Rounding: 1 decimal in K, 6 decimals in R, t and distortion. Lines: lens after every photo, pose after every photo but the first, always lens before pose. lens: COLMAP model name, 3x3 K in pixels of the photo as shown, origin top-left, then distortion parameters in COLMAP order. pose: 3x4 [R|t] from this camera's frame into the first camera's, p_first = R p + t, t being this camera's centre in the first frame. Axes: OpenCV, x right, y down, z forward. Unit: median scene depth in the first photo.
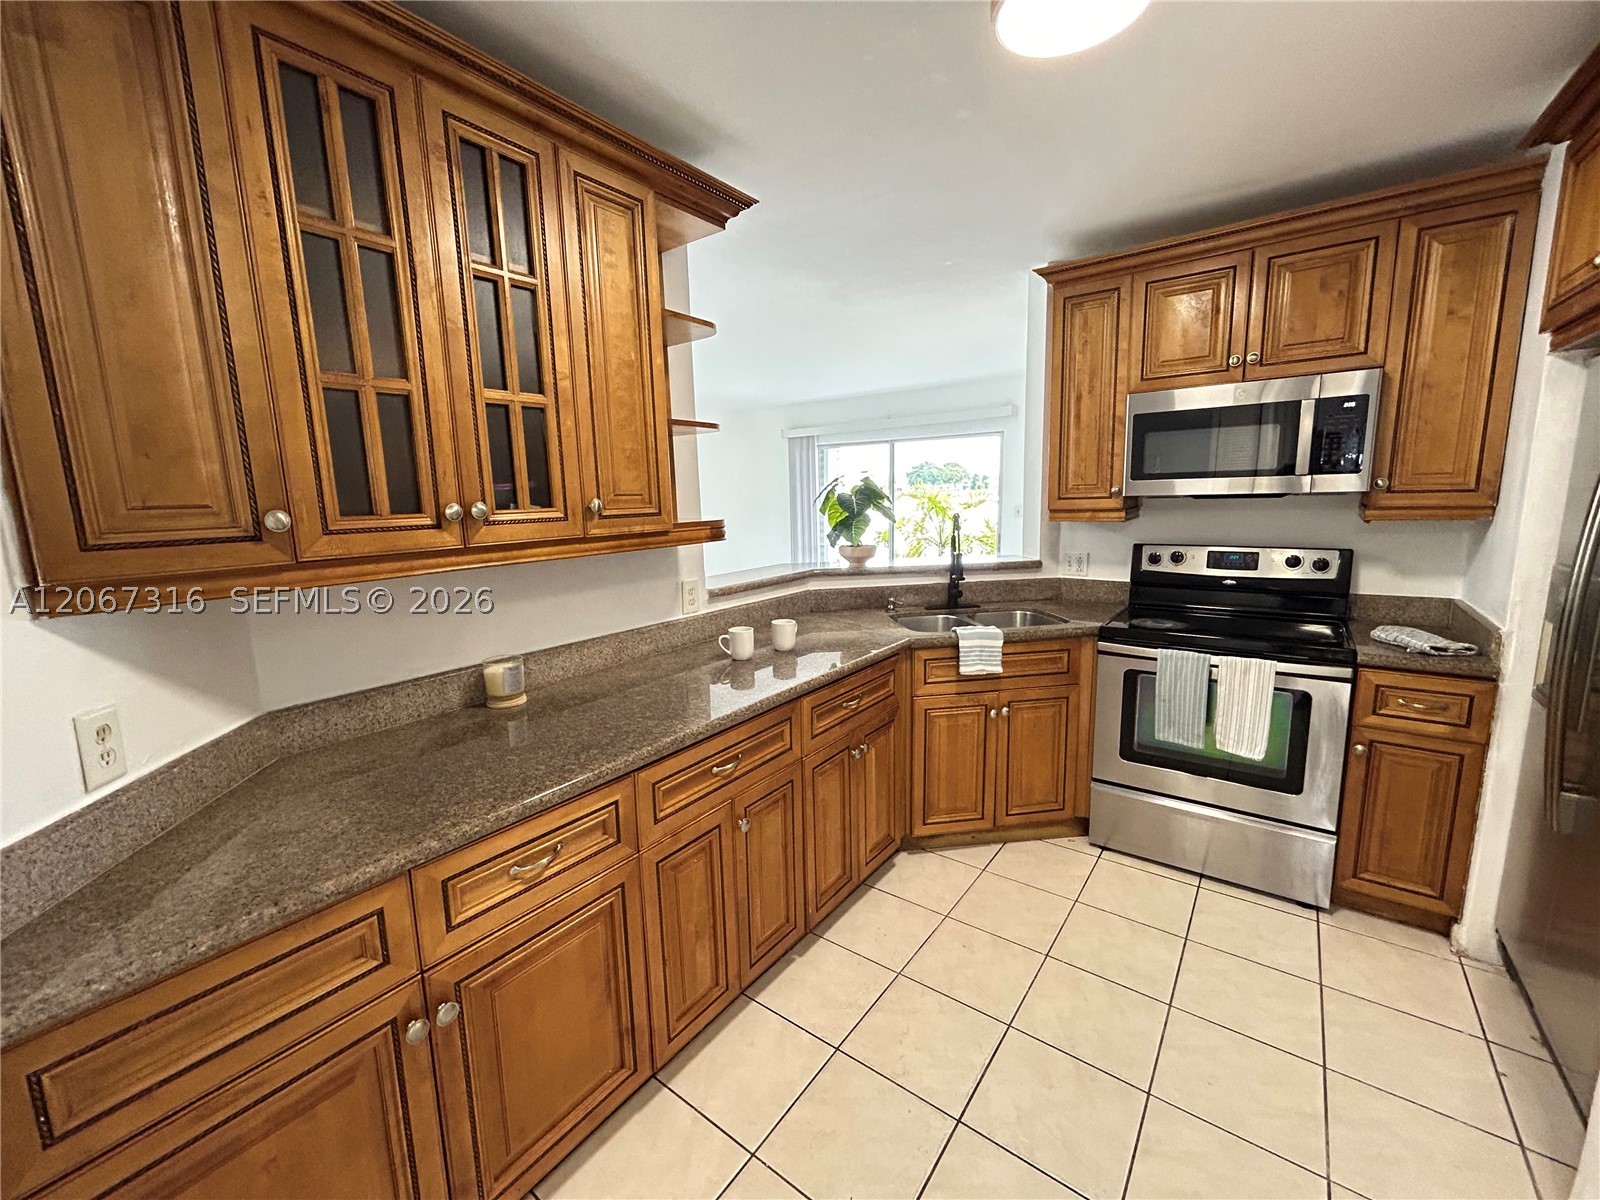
lens RADIAL K [[652.3, 0, 796.6], [0, 652.3, 596.1], [0, 0, 1]] dist [0.000416, -0.000385]
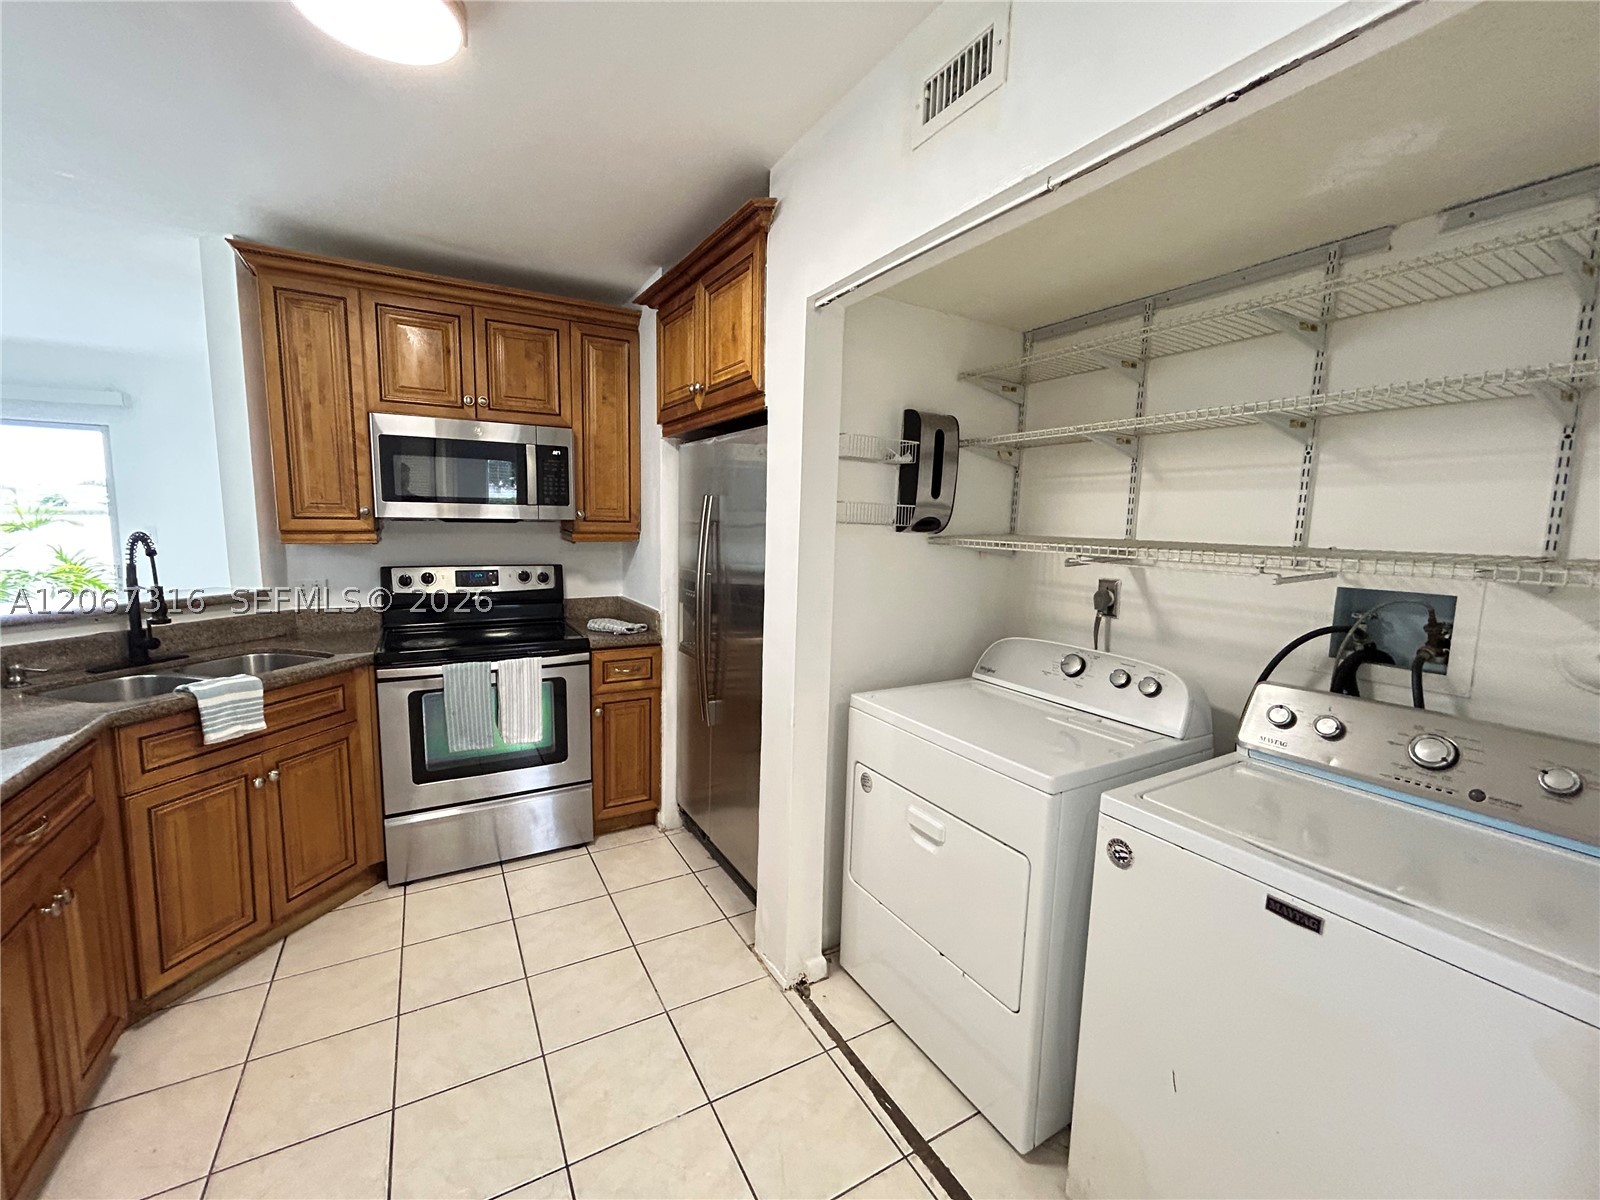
lens RADIAL K [[652.3, 0, 796.1], [0, 652.3, 597.3], [0, 0, 1]] dist [0.000416, -0.000385]
pose [[0.393282, -0.075195, 0.916338, -0.179422], [0.113581, 0.992989, 0.032737, 0.004107], [-0.912375, 0.091204, 0.399066, 0.072669]]
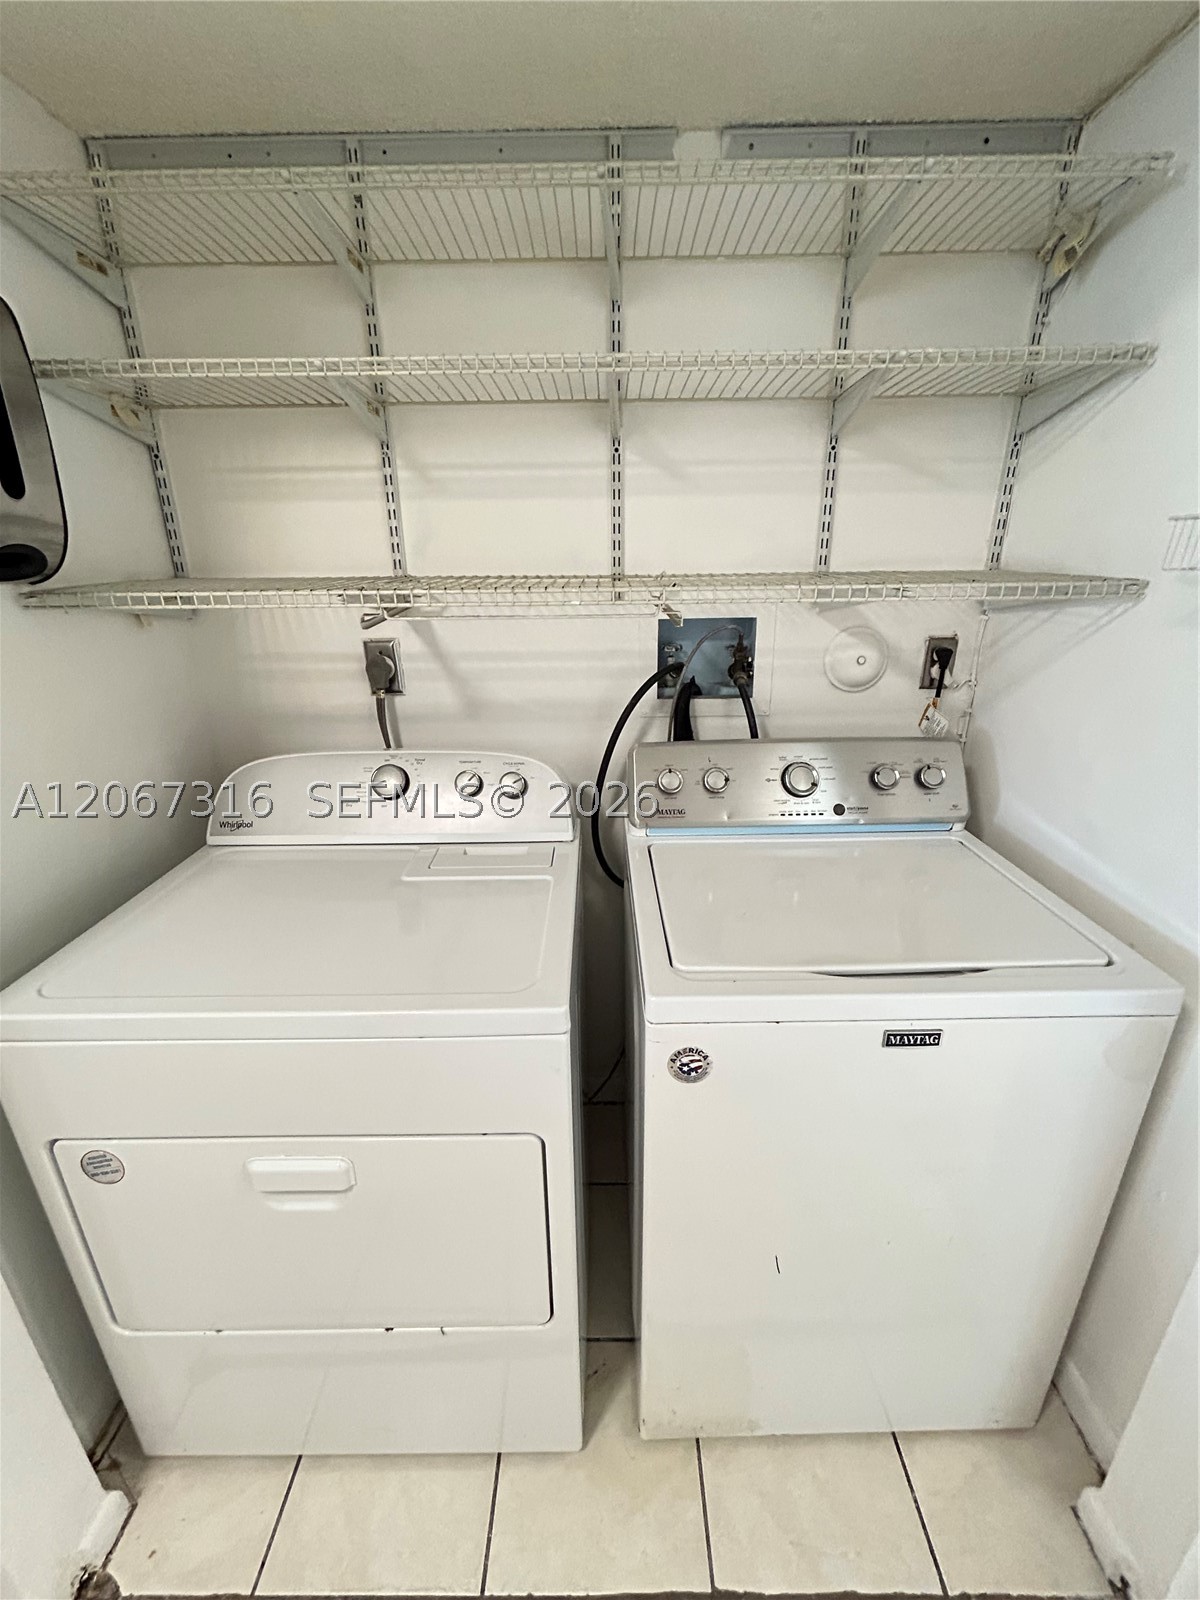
lens RADIAL K [[652.3, 0, 599.9], [0, 652.3, 796.8], [0, 0, 1]] dist [0.000416, -0.000385]
pose [[-0.594905, -0.245056, 0.765530, 0.225945], [0.153526, 0.900217, 0.407479, -0.029037], [-0.788998, 0.359939, -0.497921, 0.242286]]
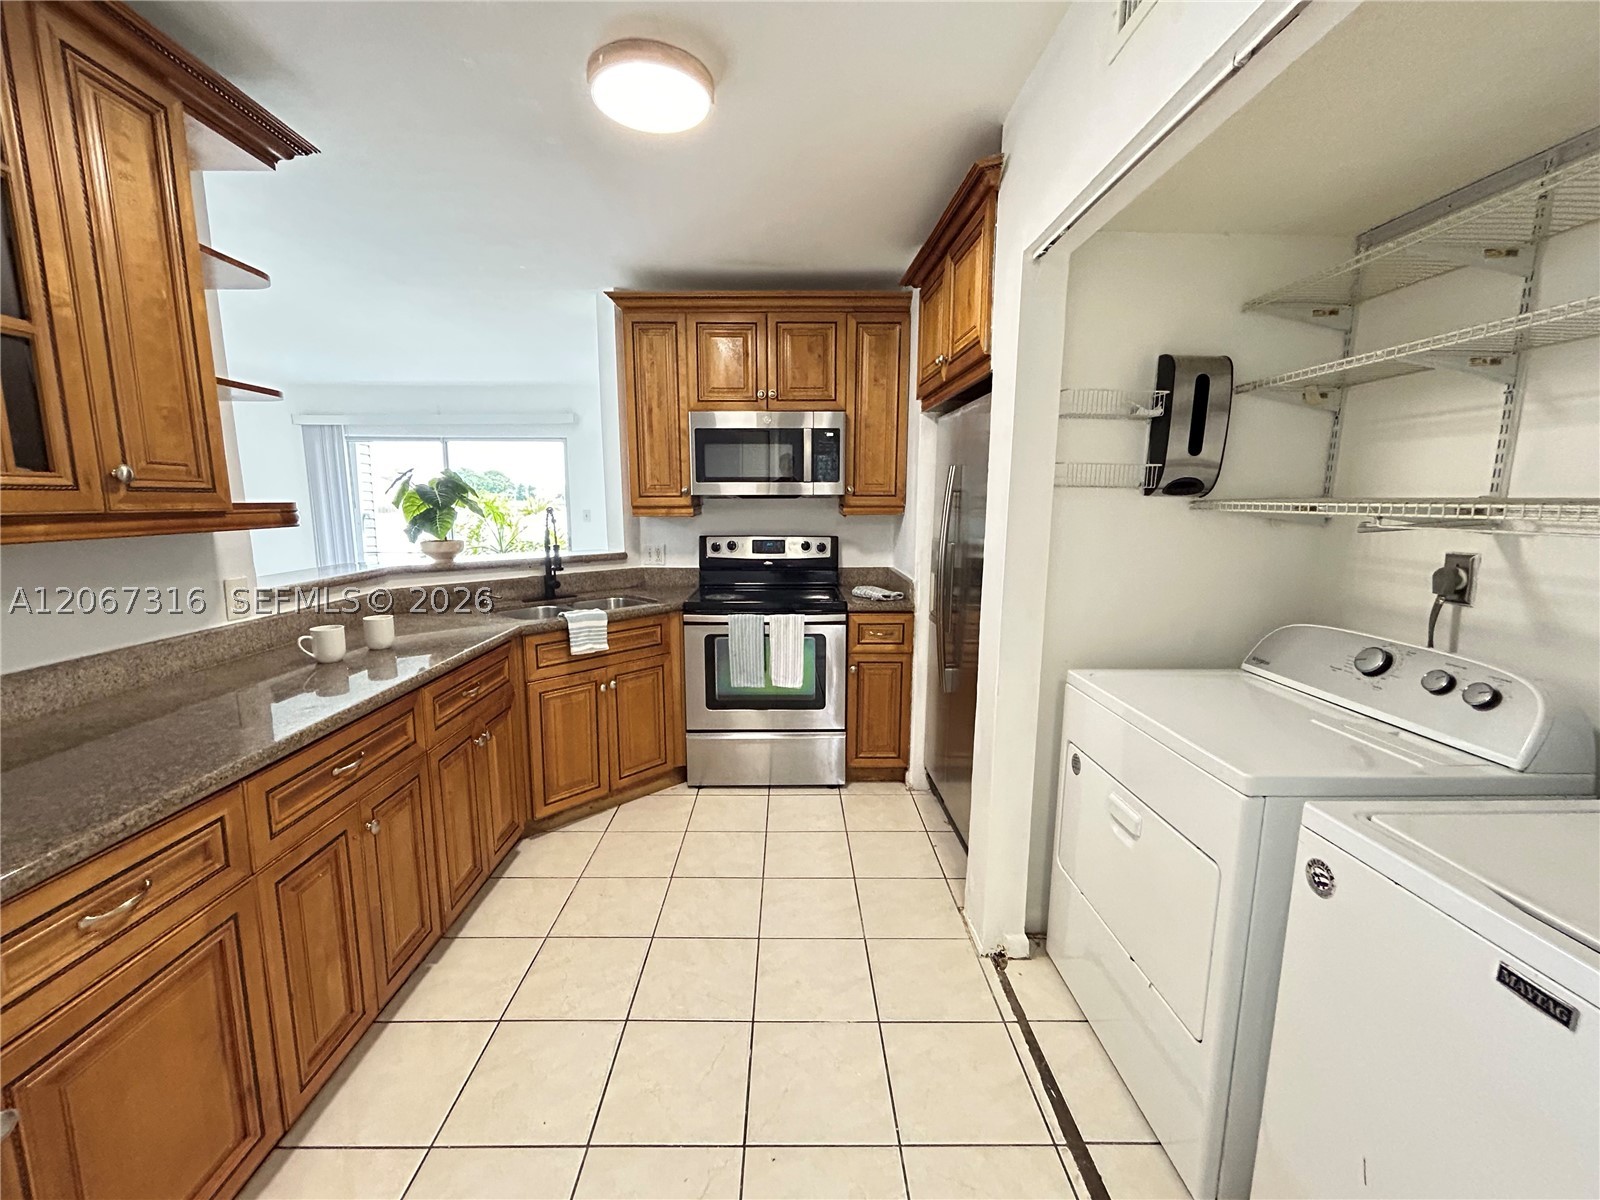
lens RADIAL K [[652.3, 0, 796.4], [0, 652.3, 597.8], [0, 0, 1]] dist [0.000416, -0.000385]
pose [[0.789590, -0.064847, 0.610199, -0.120028], [0.074622, 0.997167, 0.009410, 0.049847], [-0.609080, 0.038104, 0.792193, -0.089225]]
